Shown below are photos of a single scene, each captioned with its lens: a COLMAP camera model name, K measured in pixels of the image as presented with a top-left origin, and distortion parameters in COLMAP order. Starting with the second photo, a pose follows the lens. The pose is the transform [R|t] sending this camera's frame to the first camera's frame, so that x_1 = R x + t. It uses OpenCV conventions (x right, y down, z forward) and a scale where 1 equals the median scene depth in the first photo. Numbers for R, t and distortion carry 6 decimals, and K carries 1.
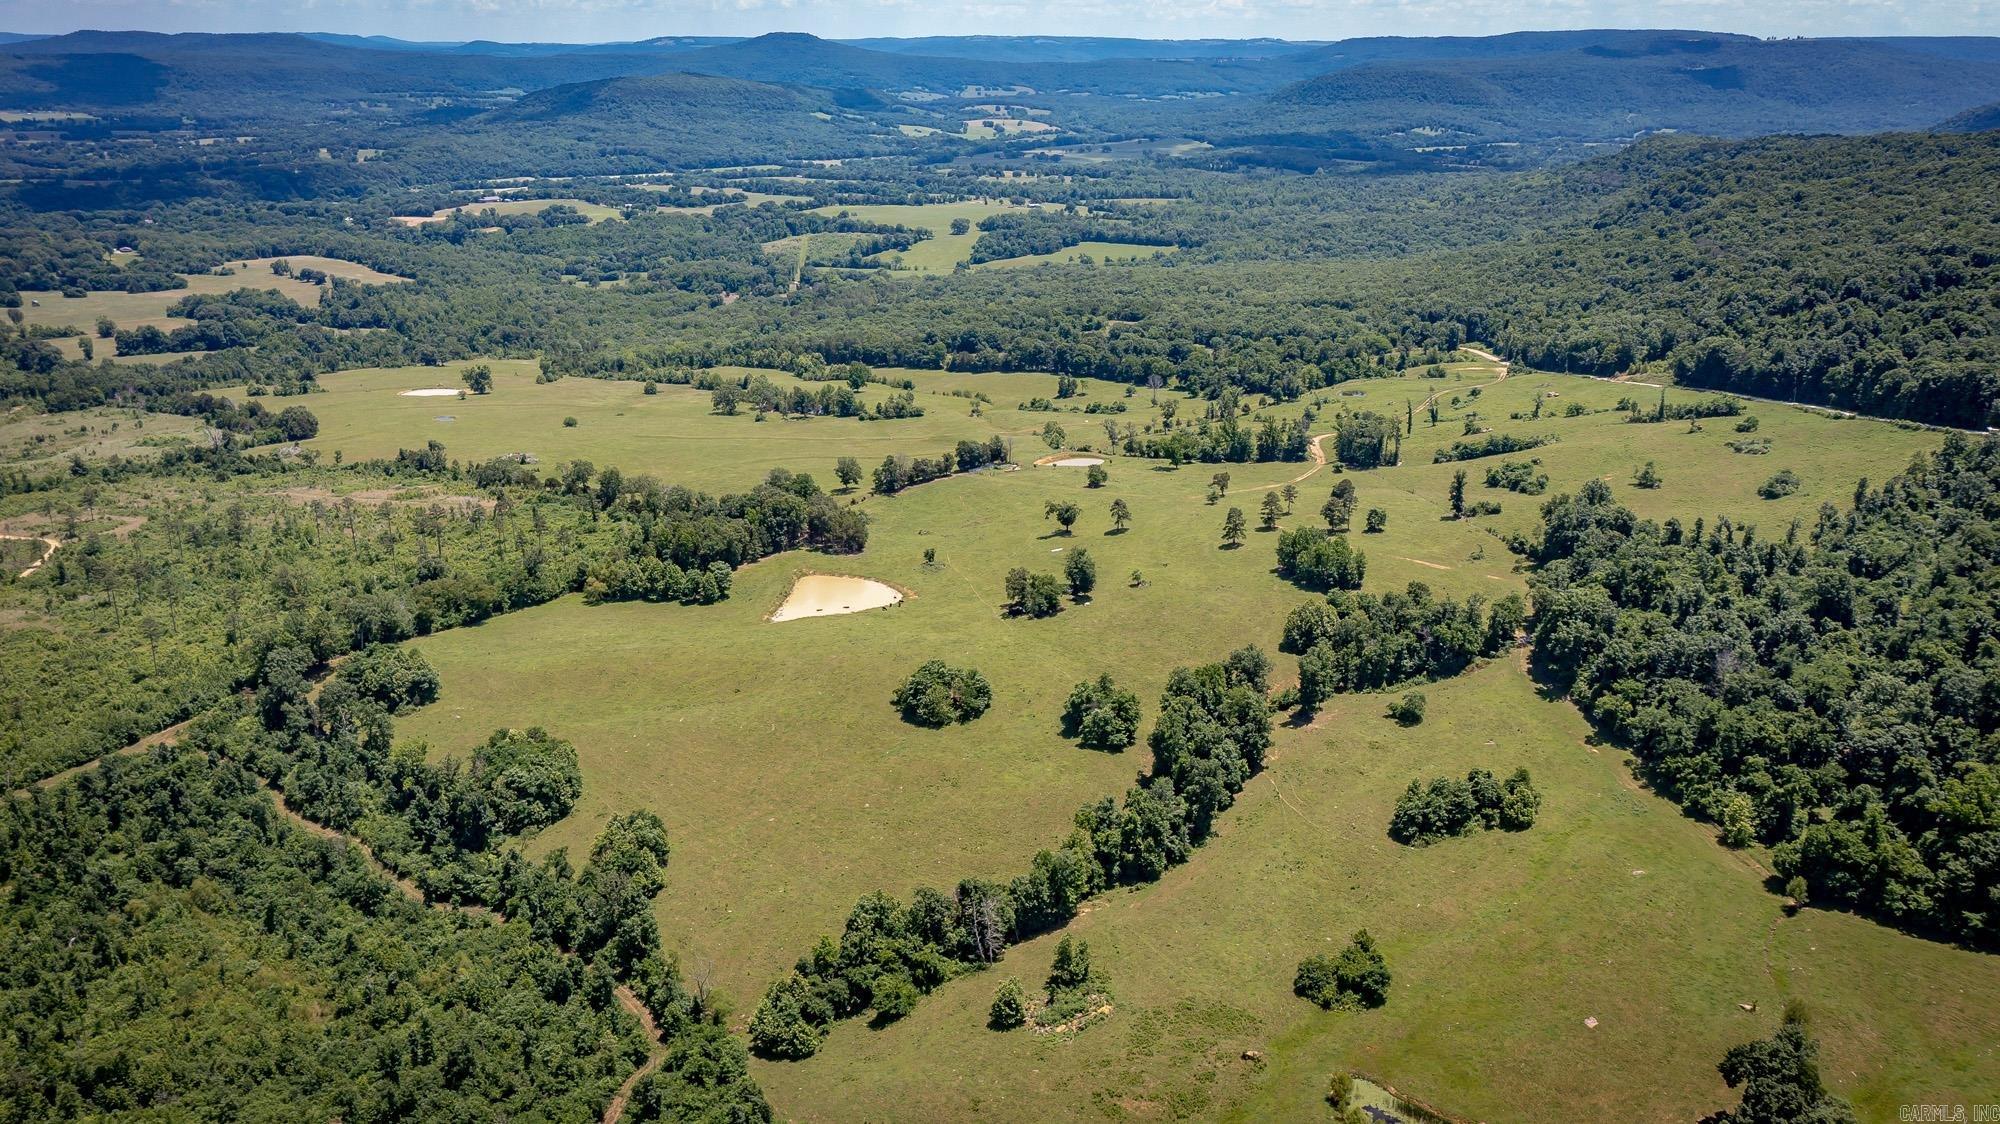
lens RADIAL K [[1625.6, 0, 1007.7], [0, 1625.6, 562.7], [0, 0, 1]] dist [0.003412, 0.011440]
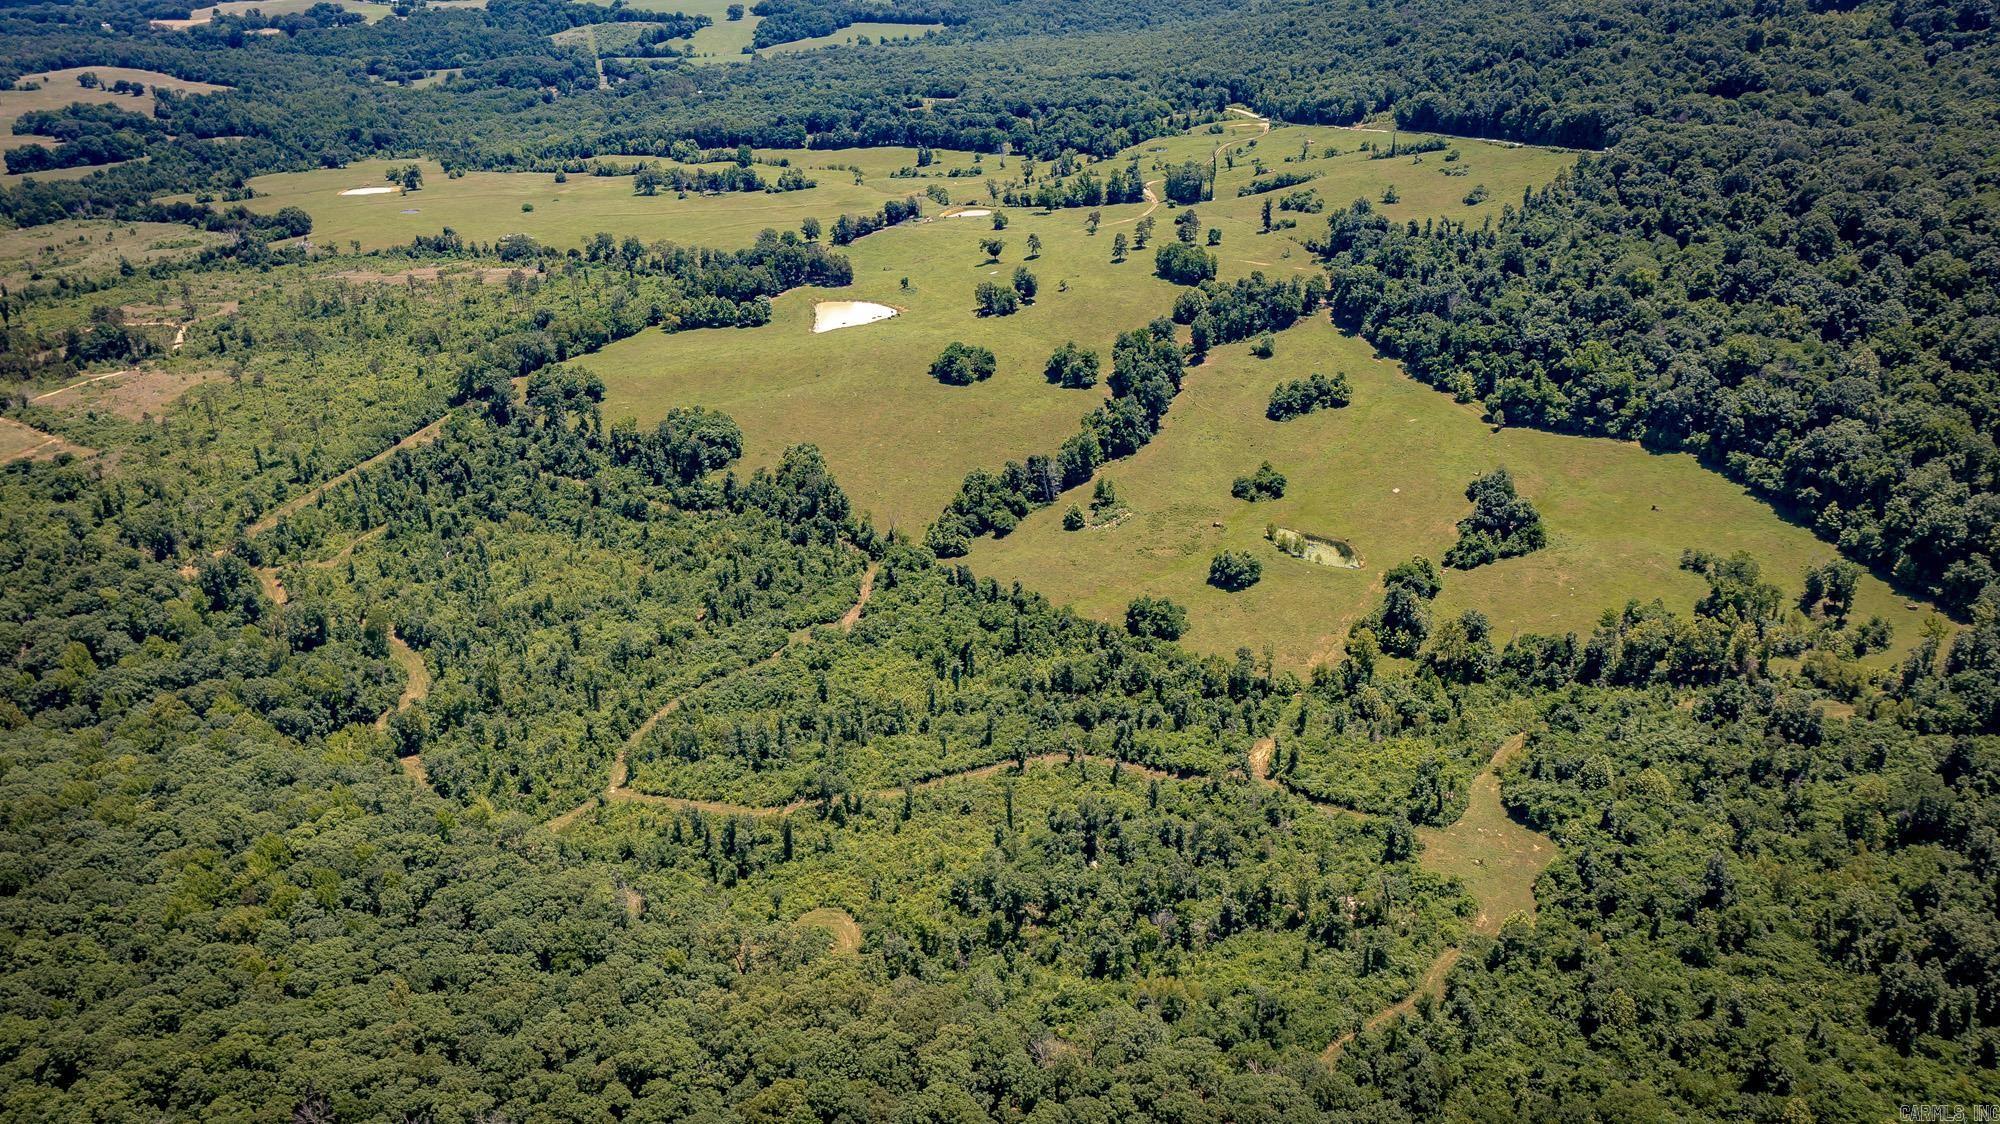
lens RADIAL K [[1594.4, 0, 1009.0], [0, 1594.4, 558.2], [0, 0, 1]] dist [0.007420, 0.012728]
pose [[0.983010, -0.092827, 0.158350, -0.149410], [0.070368, 0.987366, 0.141976, 0.030827], [-0.169528, -0.128421, 0.977122, -0.284540]]
